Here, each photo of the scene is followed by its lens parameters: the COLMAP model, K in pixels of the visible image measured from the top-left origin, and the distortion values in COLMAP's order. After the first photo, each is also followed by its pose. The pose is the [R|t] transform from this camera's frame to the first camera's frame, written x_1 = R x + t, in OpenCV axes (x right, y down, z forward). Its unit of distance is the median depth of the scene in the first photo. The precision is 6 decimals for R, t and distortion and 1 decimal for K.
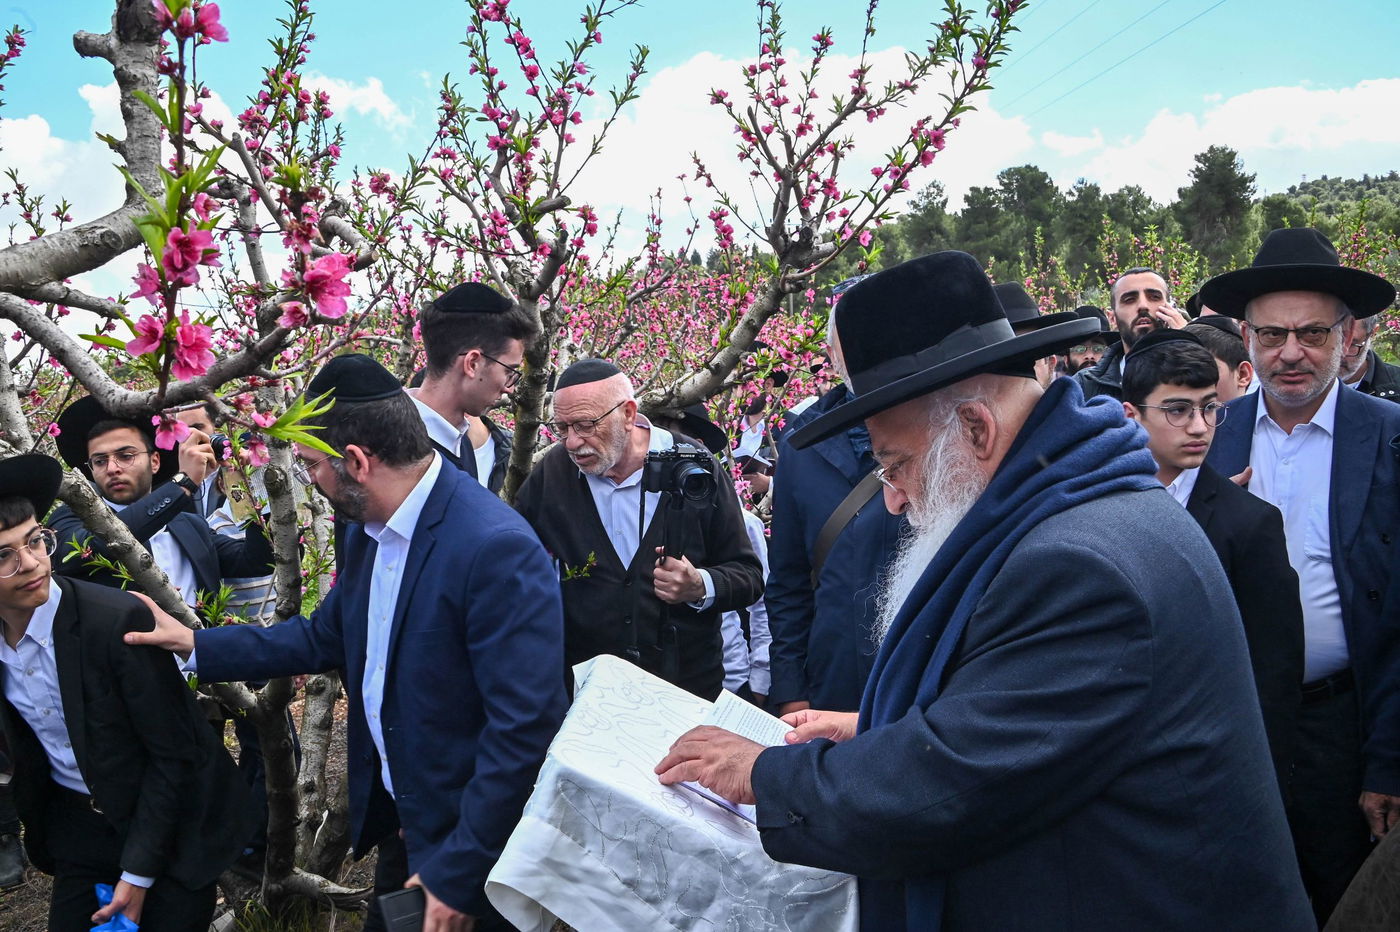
lens RADIAL K [[1163.7, 0, 700.0], [0, 1163.7, 466.0], [0, 0, 1]] dist [-0.096361, 0.010315]
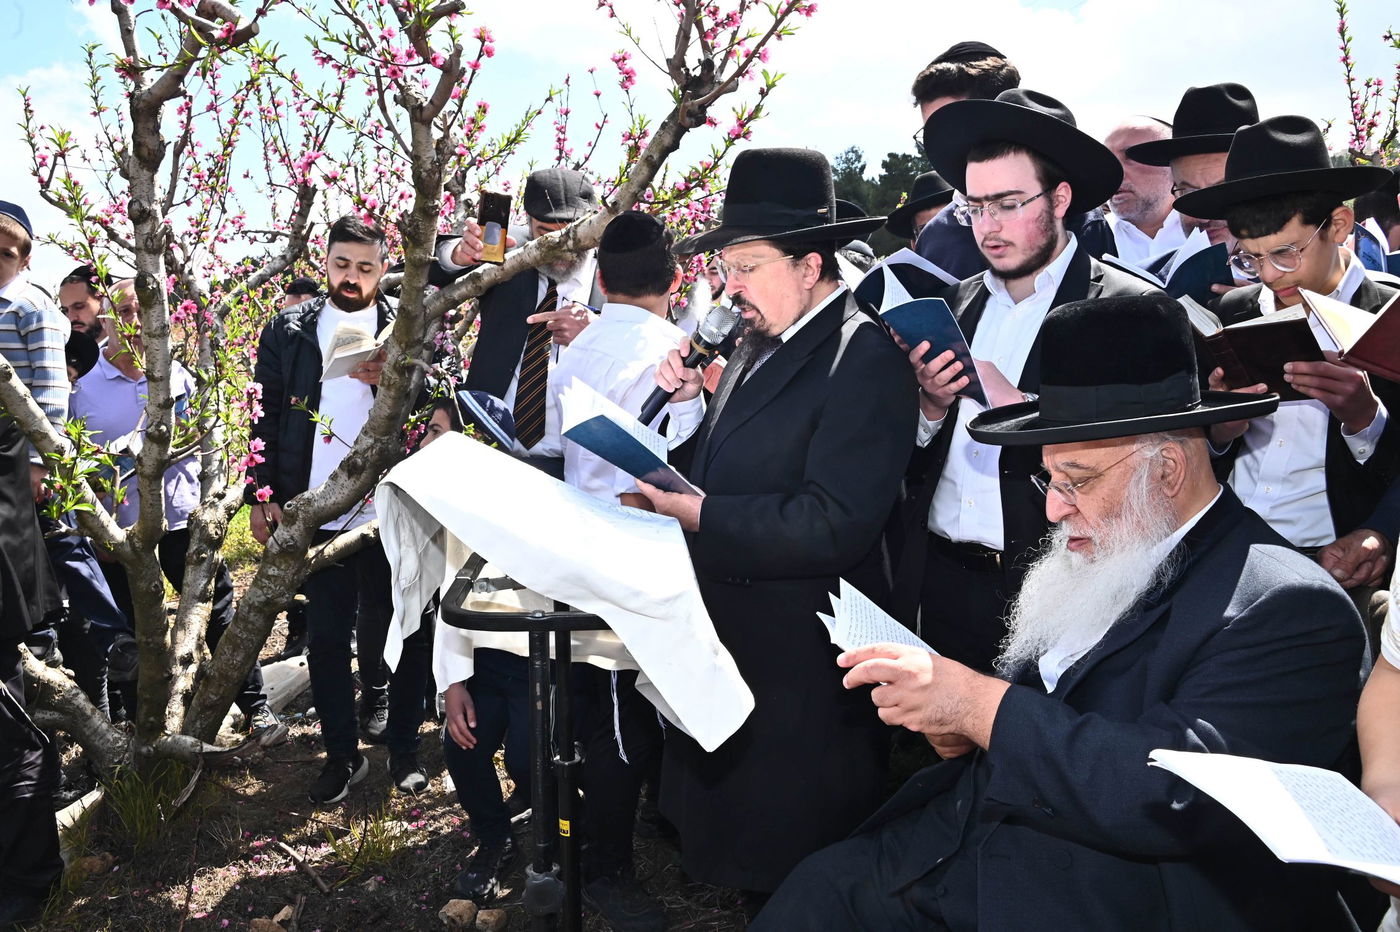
lens RADIAL K [[1163.7, 0, 700.0], [0, 1163.7, 466.0], [0, 0, 1]] dist [-0.096361, 0.010315]
pose [[0.997119, 0.020772, 0.072954, 0.020214], [-0.022028, 0.999622, 0.016447, 0.119818], [-0.072585, -0.018006, 0.997200, 0.019828]]
